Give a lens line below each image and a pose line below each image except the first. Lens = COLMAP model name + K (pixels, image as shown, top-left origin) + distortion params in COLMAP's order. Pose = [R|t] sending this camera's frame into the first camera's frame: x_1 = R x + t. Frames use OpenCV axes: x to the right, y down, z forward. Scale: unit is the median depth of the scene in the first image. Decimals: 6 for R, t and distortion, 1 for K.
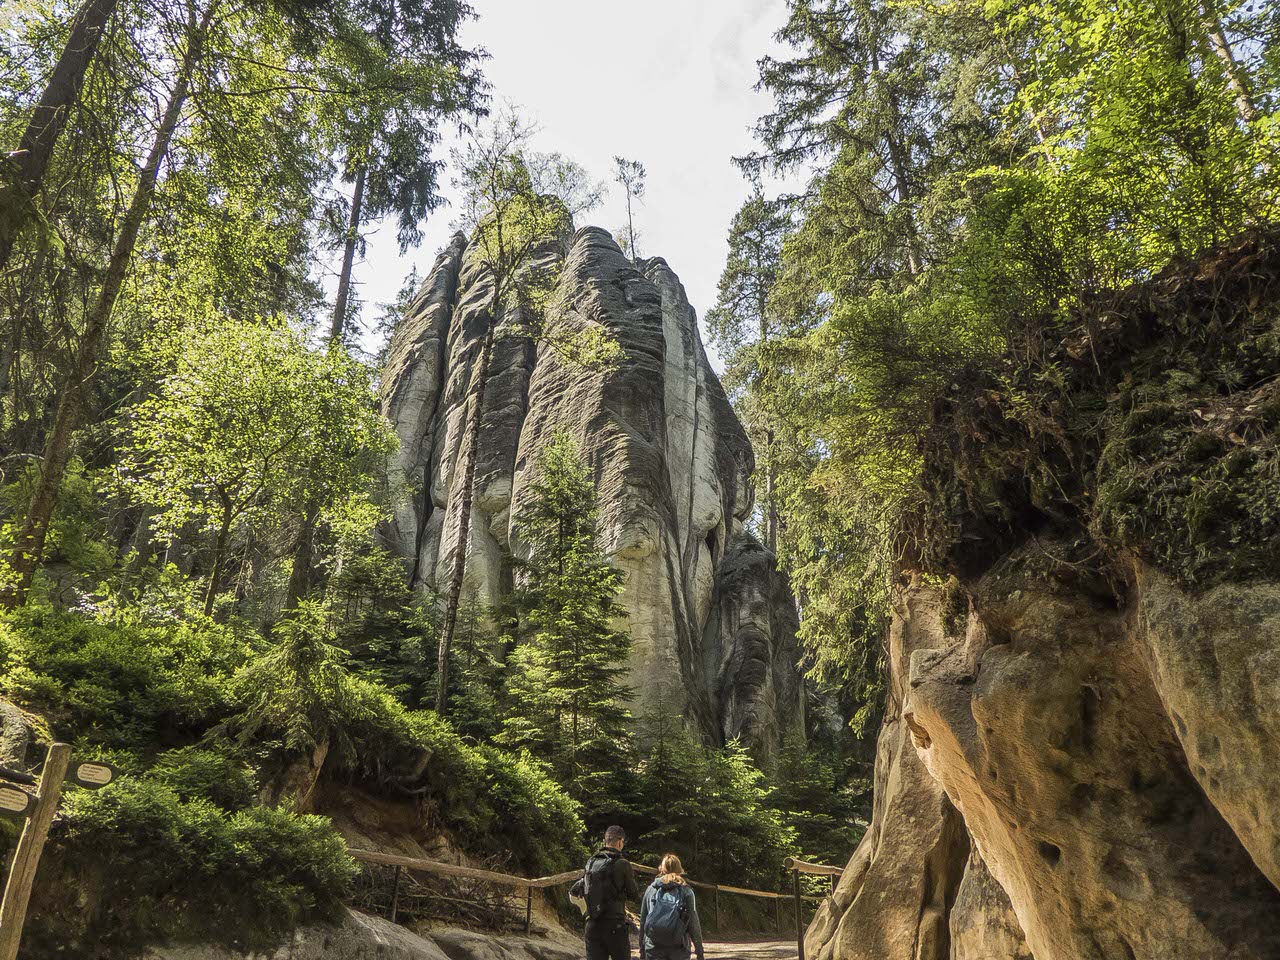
lens RADIAL K [[917.2, 0, 640.0], [0, 917.2, 480.0], [0, 0, 1]] dist [-0.010192, 0.006980]
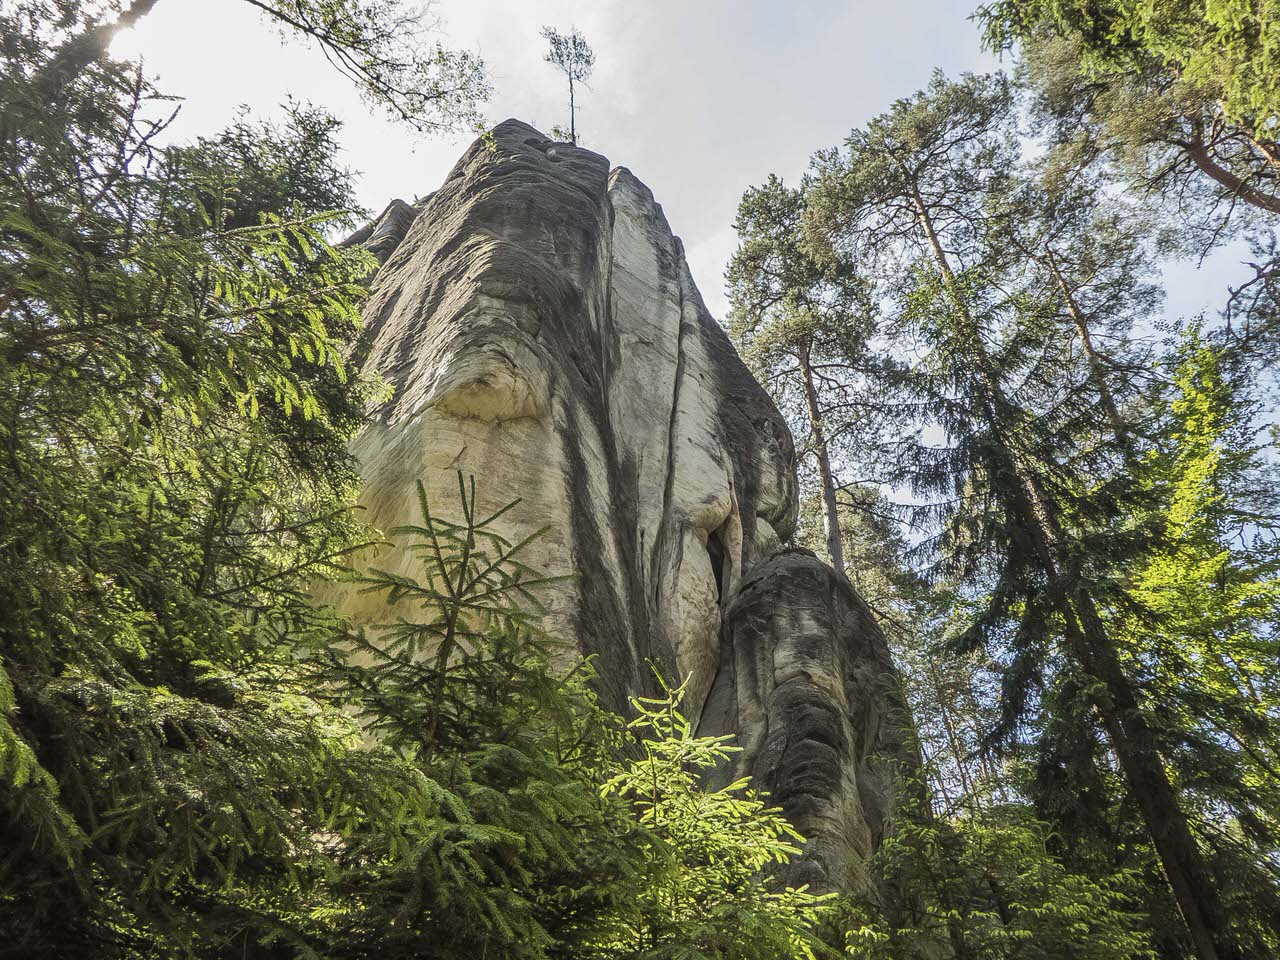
lens RADIAL K [[917.2, 0, 640.0], [0, 917.2, 480.0], [0, 0, 1]] dist [-0.010192, 0.006980]
pose [[0.995588, -0.057655, -0.074031, 0.079687], [0.030164, 0.943735, -0.329323, 0.208491], [0.088853, 0.325637, 0.941311, 0.519562]]
